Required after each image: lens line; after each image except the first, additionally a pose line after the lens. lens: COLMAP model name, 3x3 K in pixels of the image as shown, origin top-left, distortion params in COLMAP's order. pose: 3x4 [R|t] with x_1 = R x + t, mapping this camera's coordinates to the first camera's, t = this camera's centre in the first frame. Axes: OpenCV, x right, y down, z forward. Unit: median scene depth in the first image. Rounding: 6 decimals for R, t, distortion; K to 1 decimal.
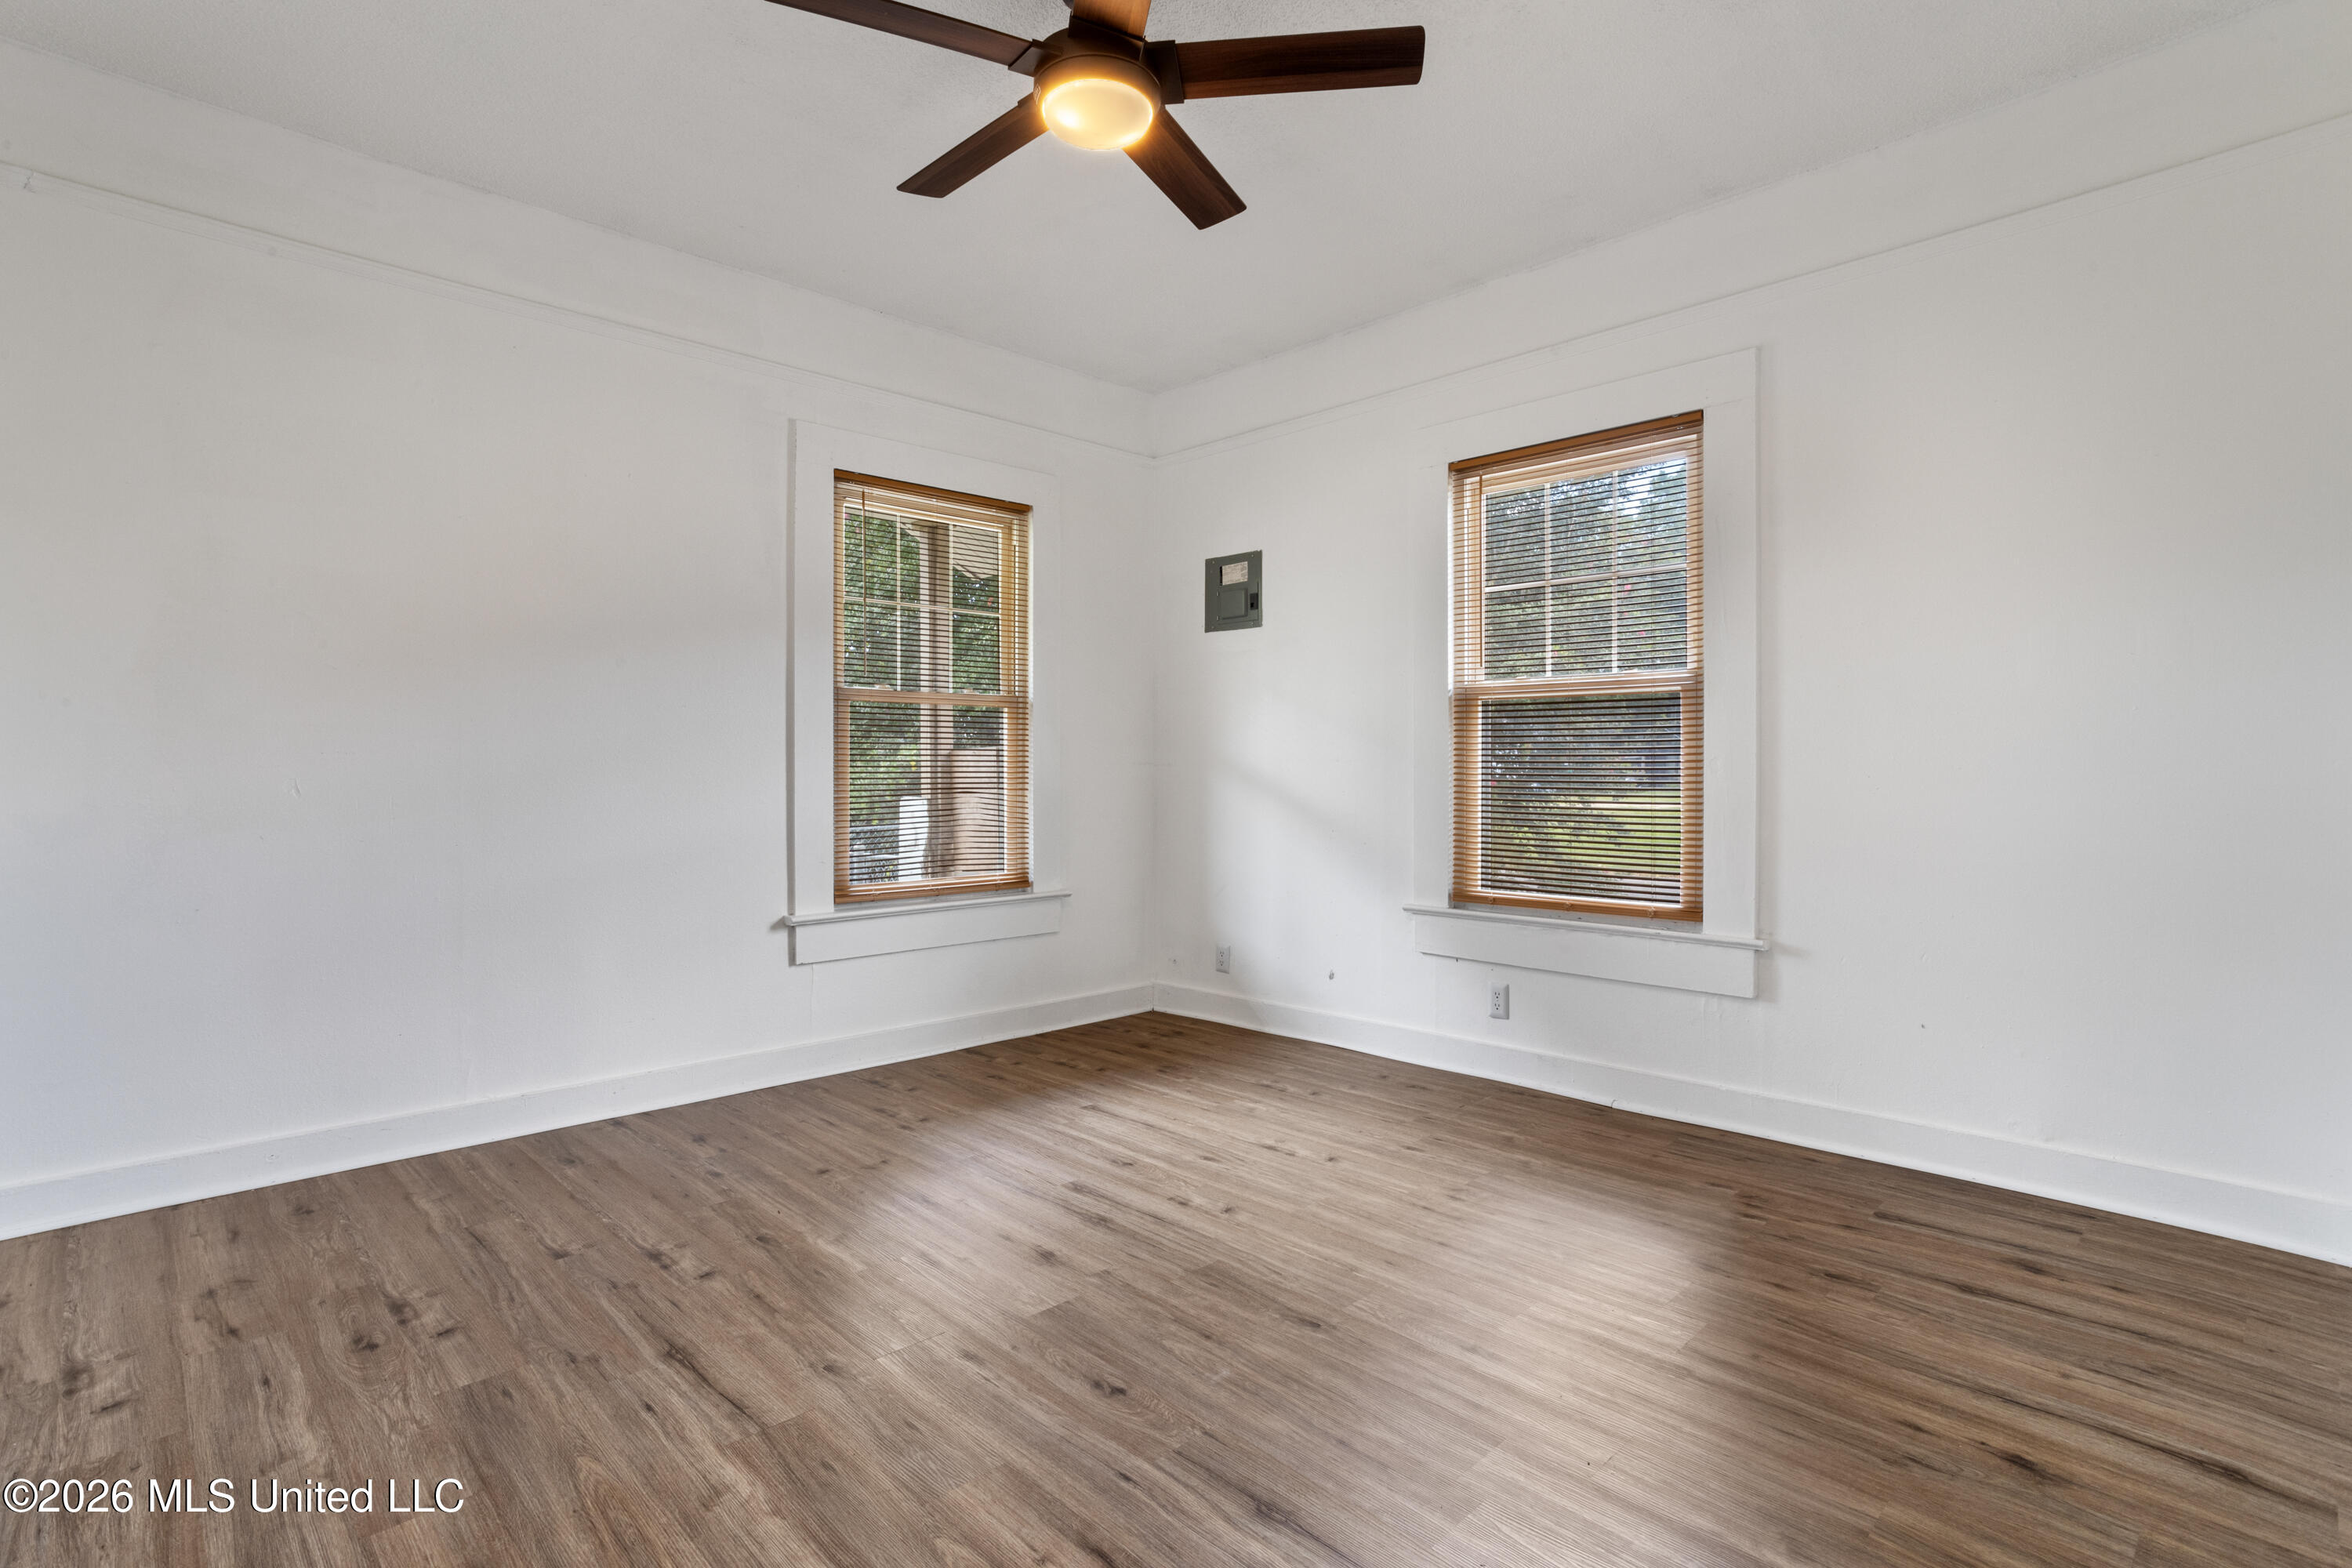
lens RADIAL K [[1140.3, 0, 1158.4], [0, 1140.3, 786.0], [0, 0, 1]] dist [-0.060944, 0.036419]
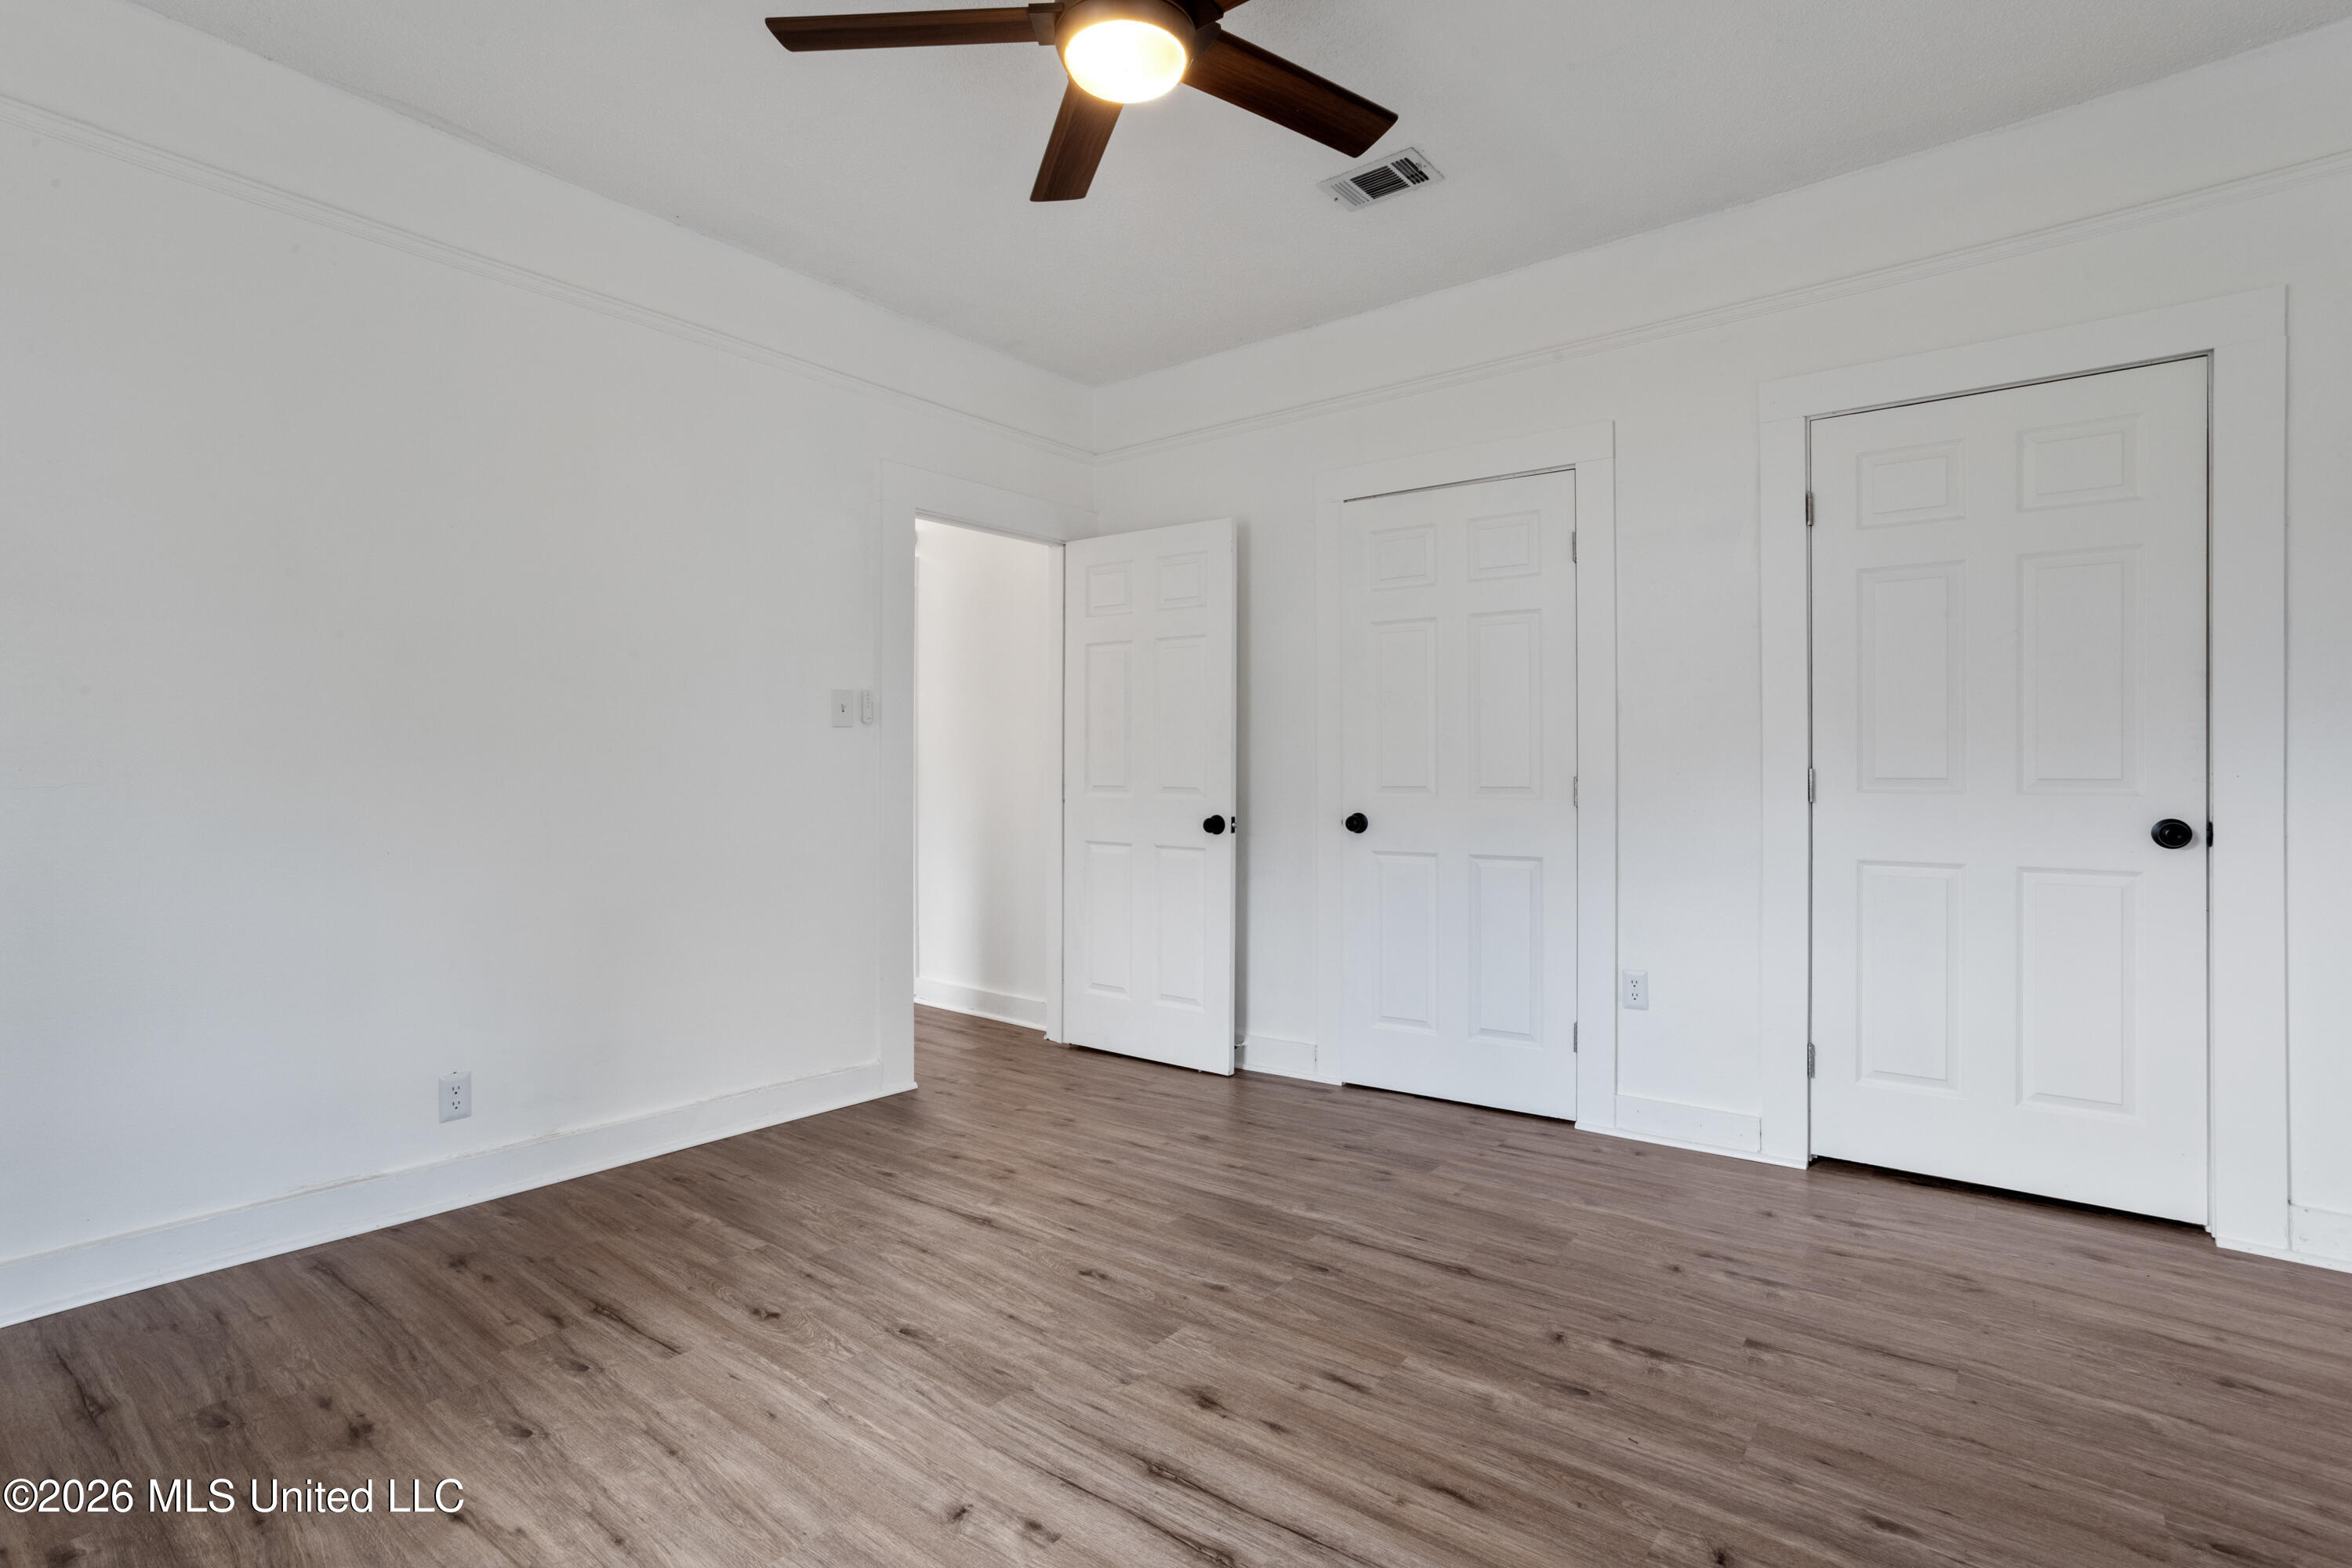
lens RADIAL K [[1140.3, 0, 1158.4], [0, 1140.3, 786.0], [0, 0, 1]] dist [-0.060944, 0.036419]
pose [[-0.991964, 0.006393, -0.126361, 0.034672], [0.002464, 0.999509, 0.031229, -0.045088], [0.126499, 0.030667, -0.991493, 1.932441]]
